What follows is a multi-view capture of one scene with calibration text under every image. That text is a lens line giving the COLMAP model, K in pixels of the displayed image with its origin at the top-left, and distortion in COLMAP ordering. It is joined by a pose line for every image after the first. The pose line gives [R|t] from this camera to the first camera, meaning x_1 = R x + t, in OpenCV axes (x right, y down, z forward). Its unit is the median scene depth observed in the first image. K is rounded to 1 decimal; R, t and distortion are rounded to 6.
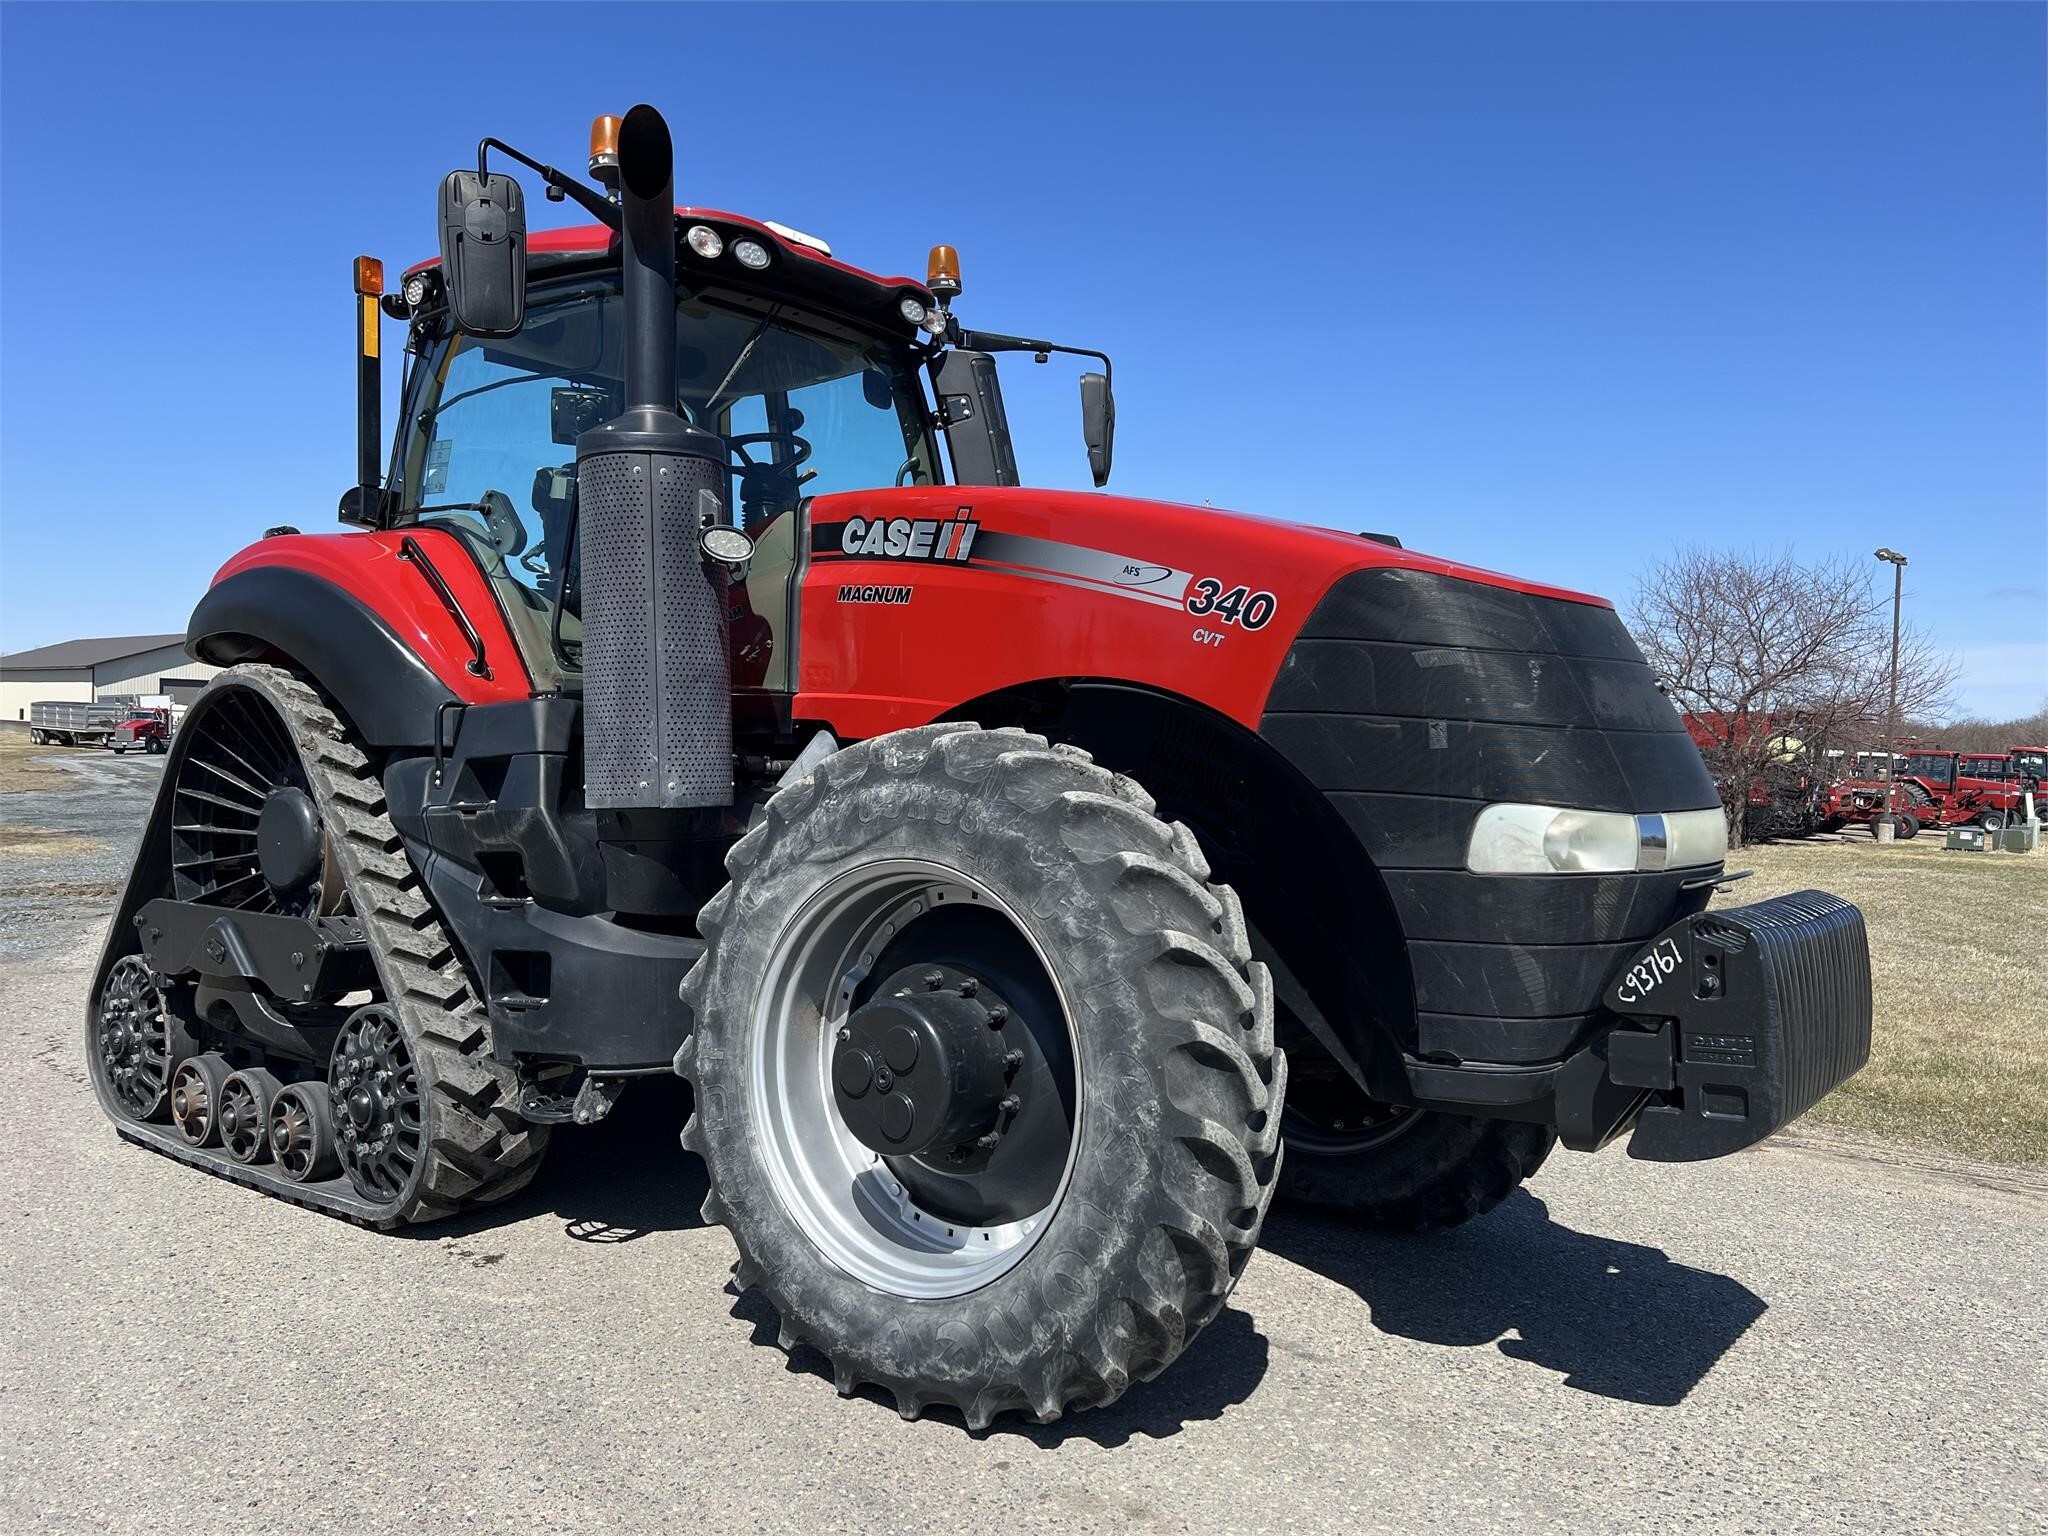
lens RADIAL K [[1587.4, 0, 1024.0], [0, 1587.4, 768.0], [0, 0, 1]] dist [0.089290, -0.187402]
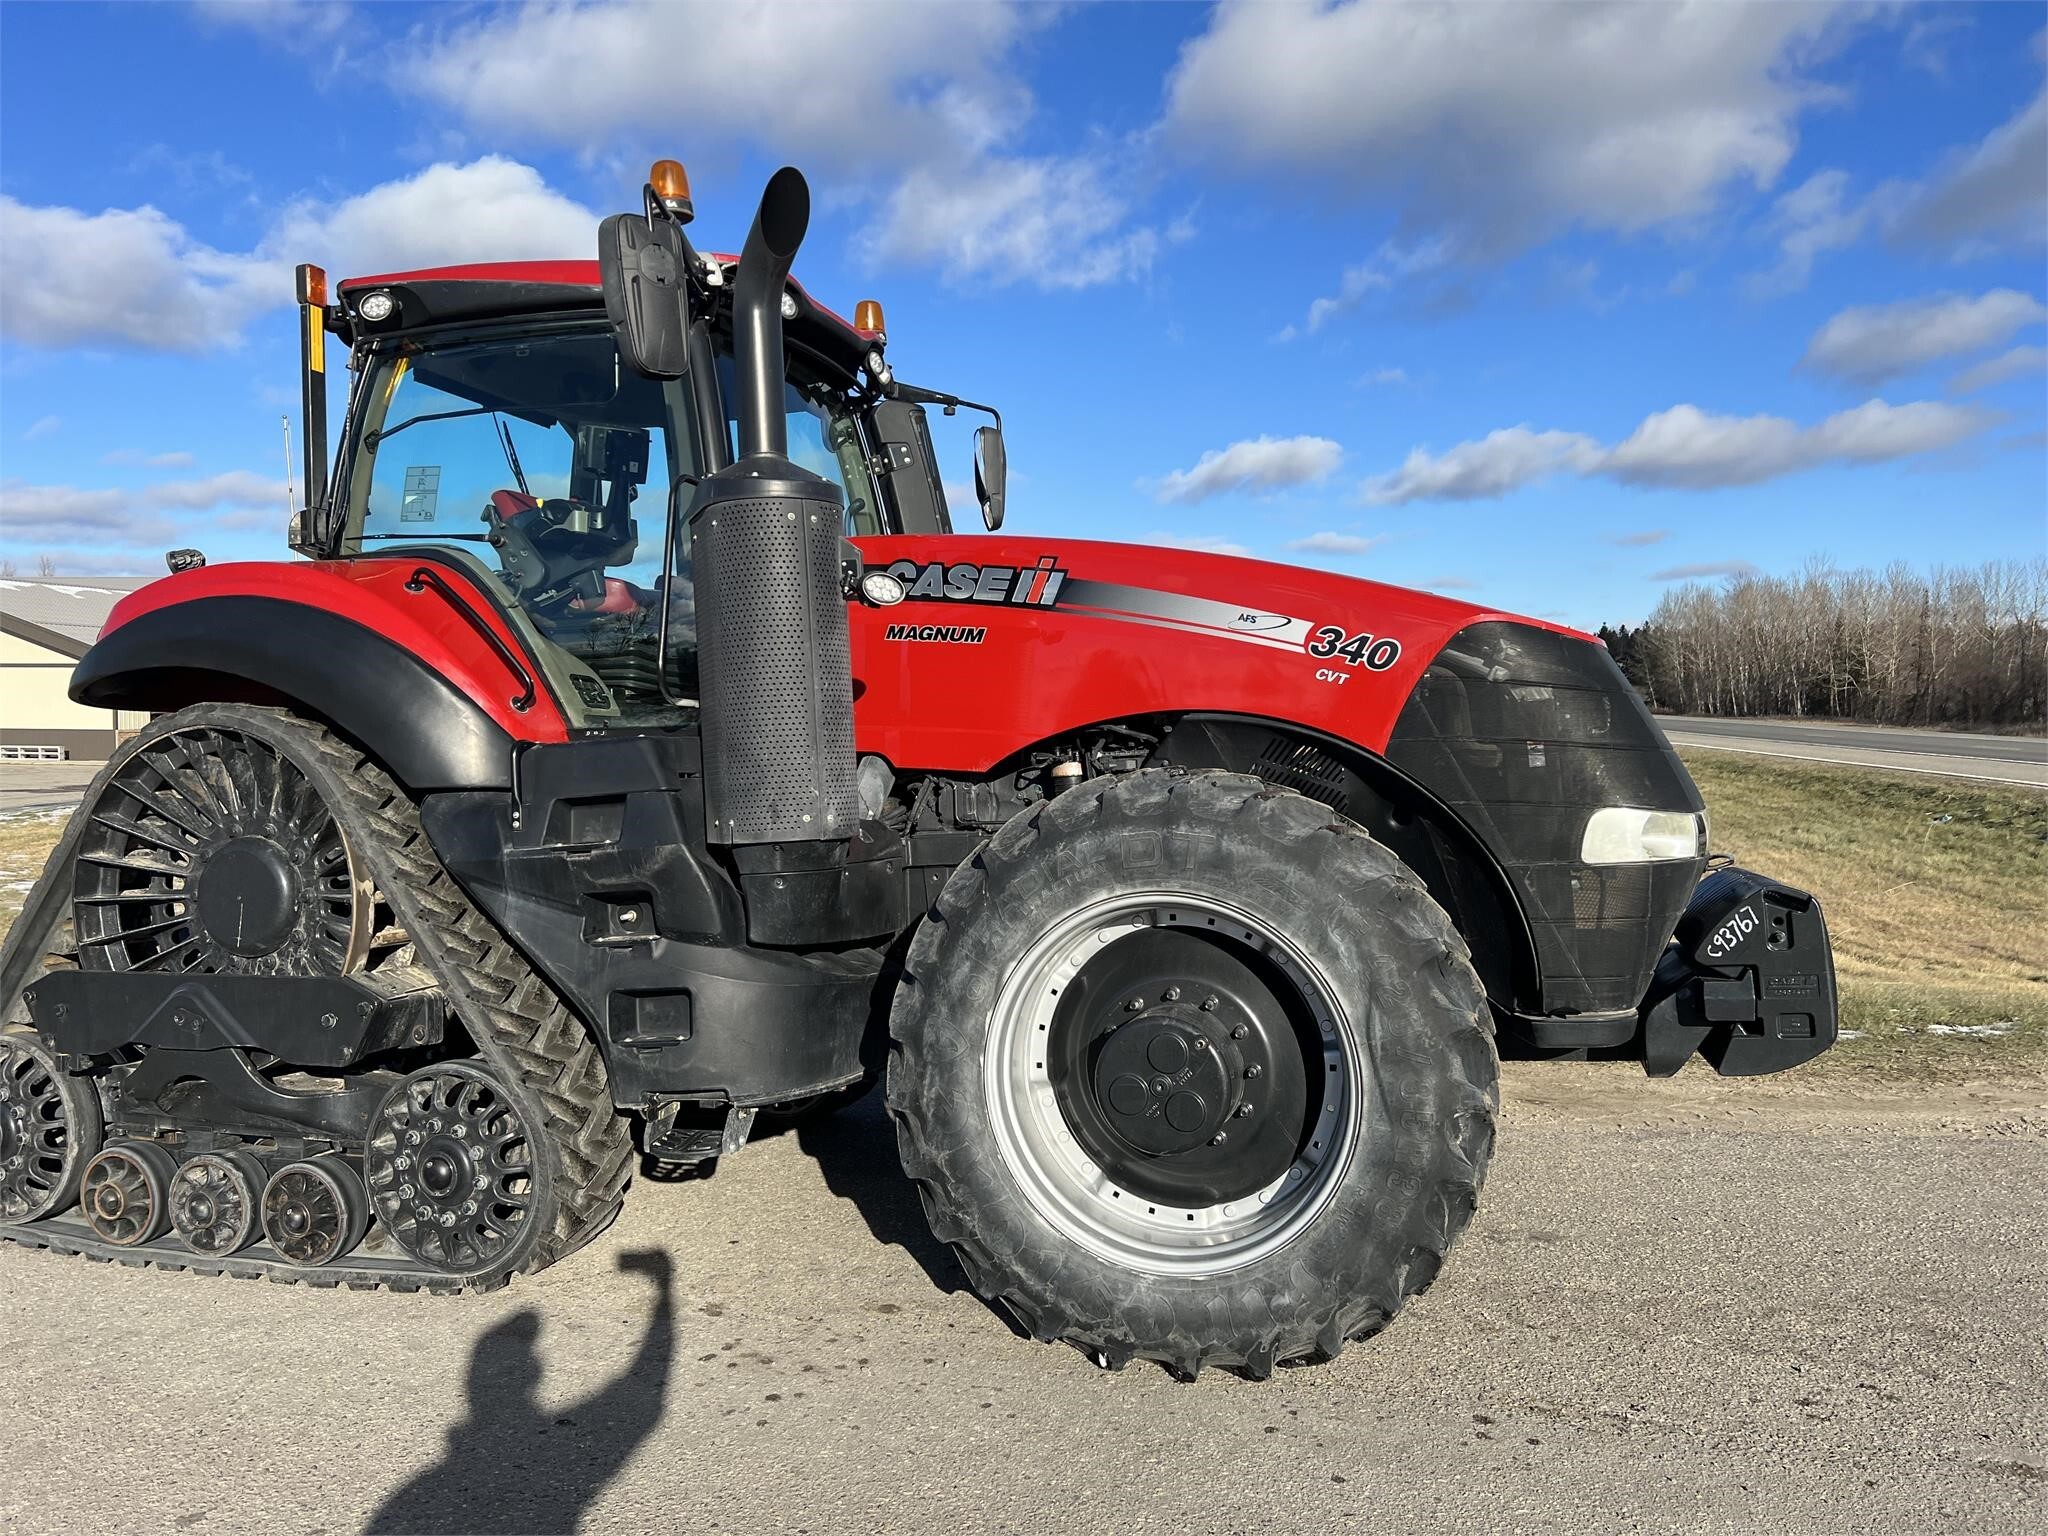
lens RADIAL K [[1623.5, 0, 1023.2], [0, 1623.5, 743.4], [0, 0, 1]] dist [0.063438, -0.081886]
pose [[0.936337, -0.017700, 0.350656, -0.464314], [0.027279, 0.999377, -0.022396, -0.010258], [-0.350041, 0.030536, 0.936236, -0.045129]]
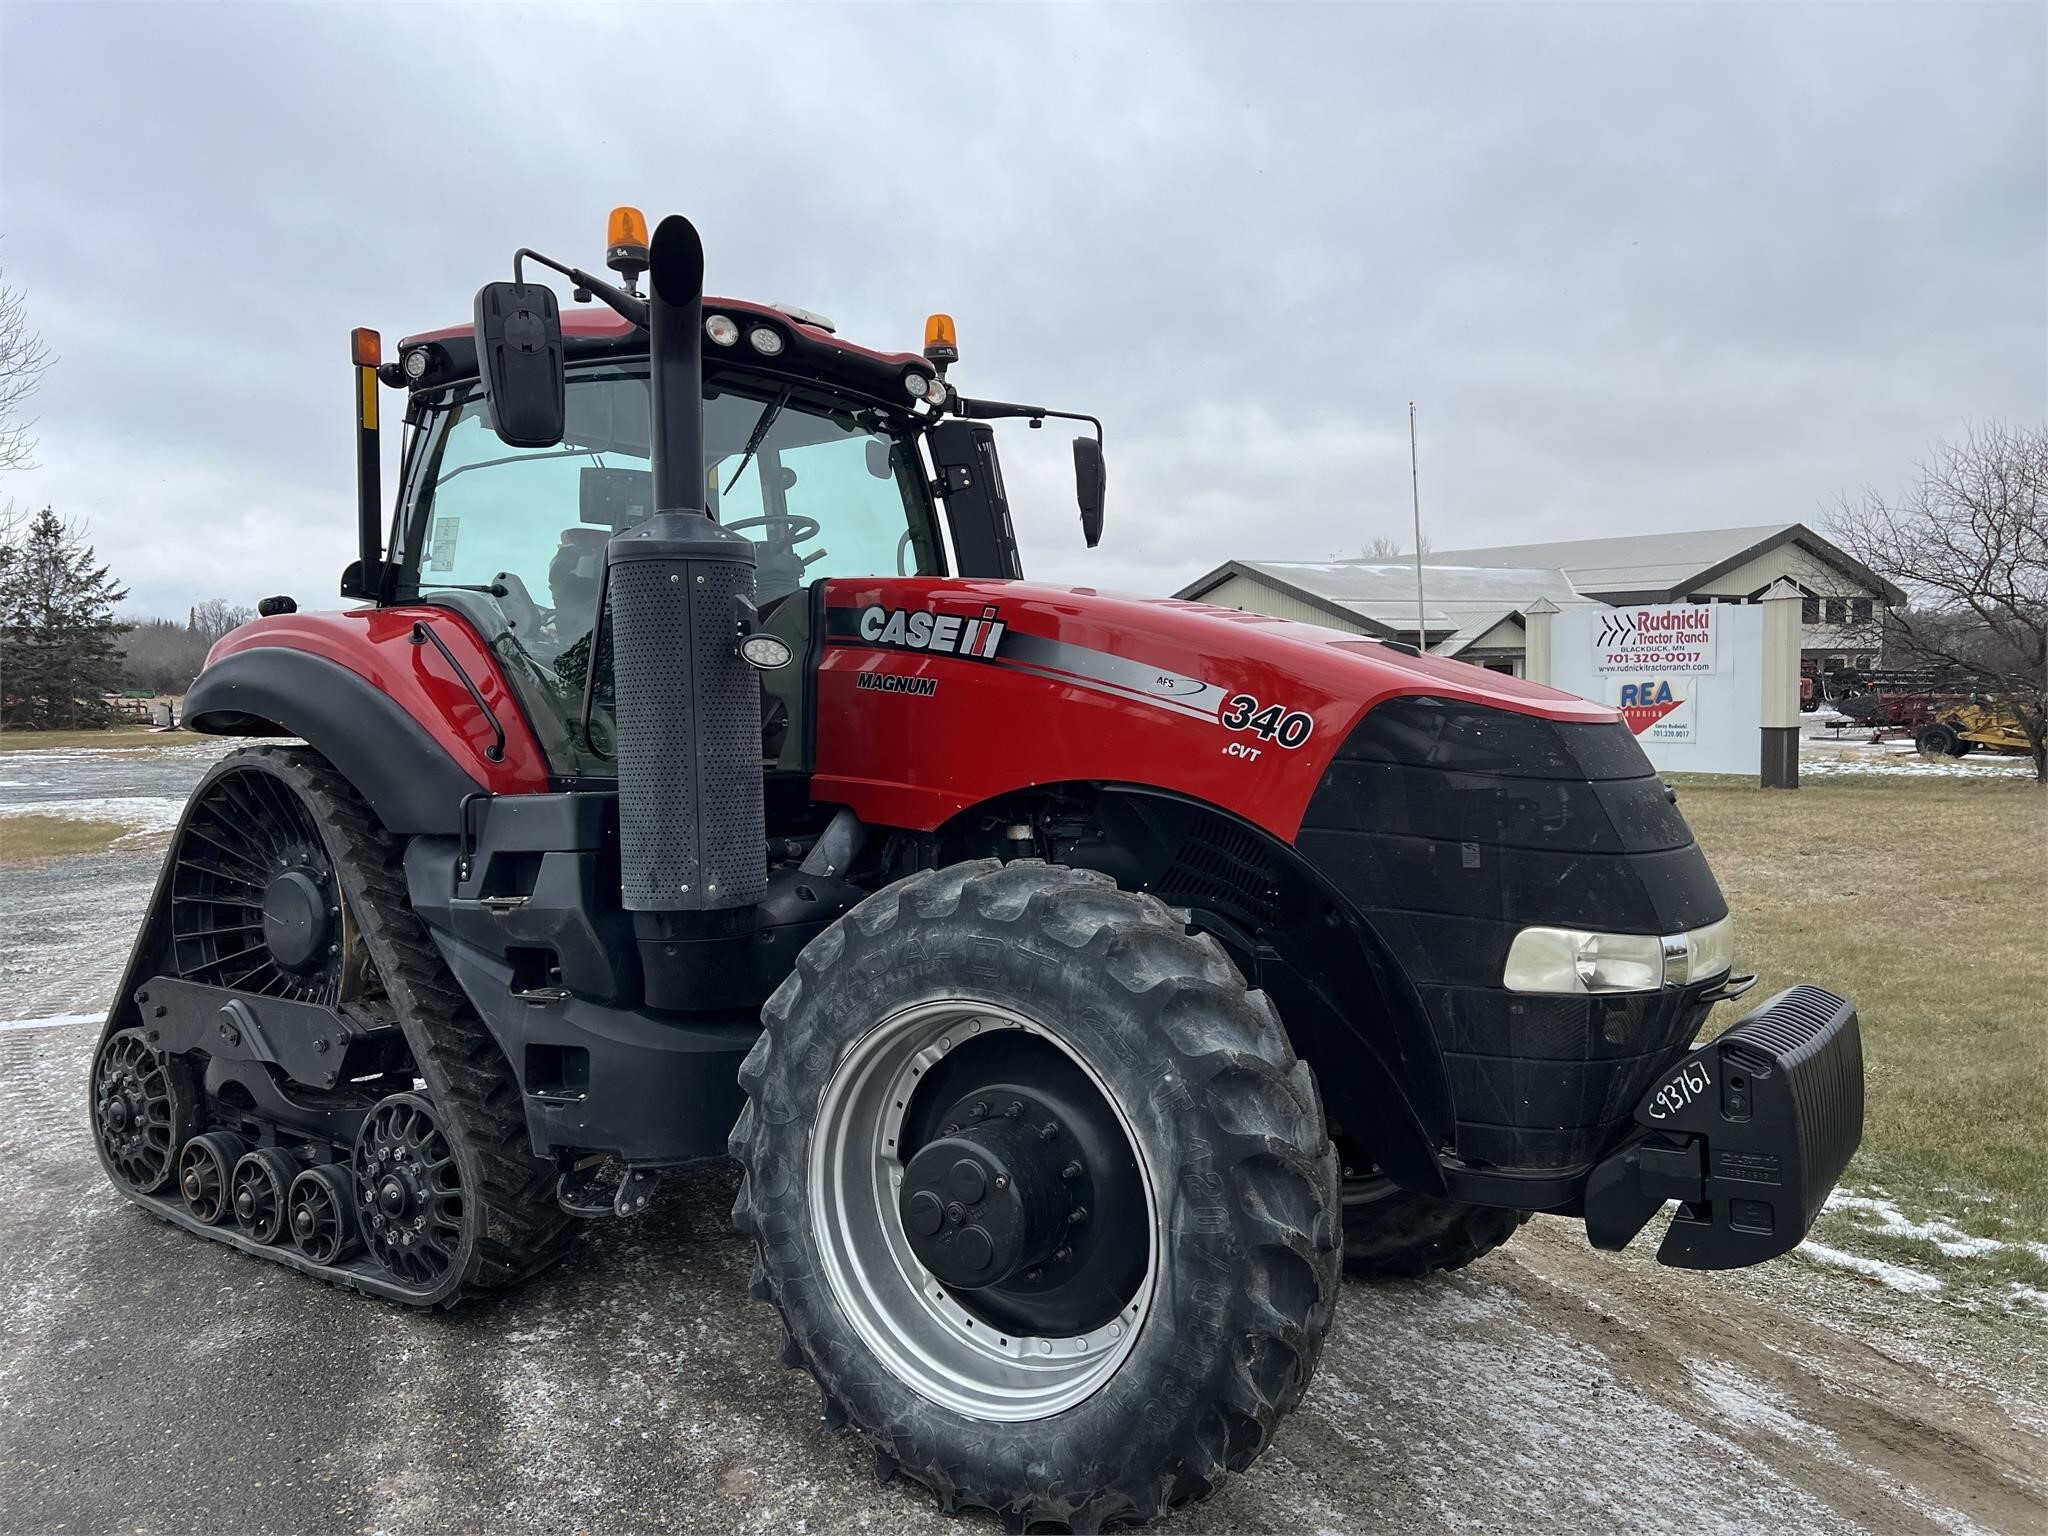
lens RADIAL K [[1587.4, 0, 1024.0], [0, 1587.4, 768.0], [0, 0, 1]] dist [0.089290, -0.187402]
pose [[0.998535, -0.007946, 0.053526, -0.073739], [0.006746, 0.999722, 0.022575, -0.085056], [-0.053690, -0.022181, 0.998311, -0.025684]]
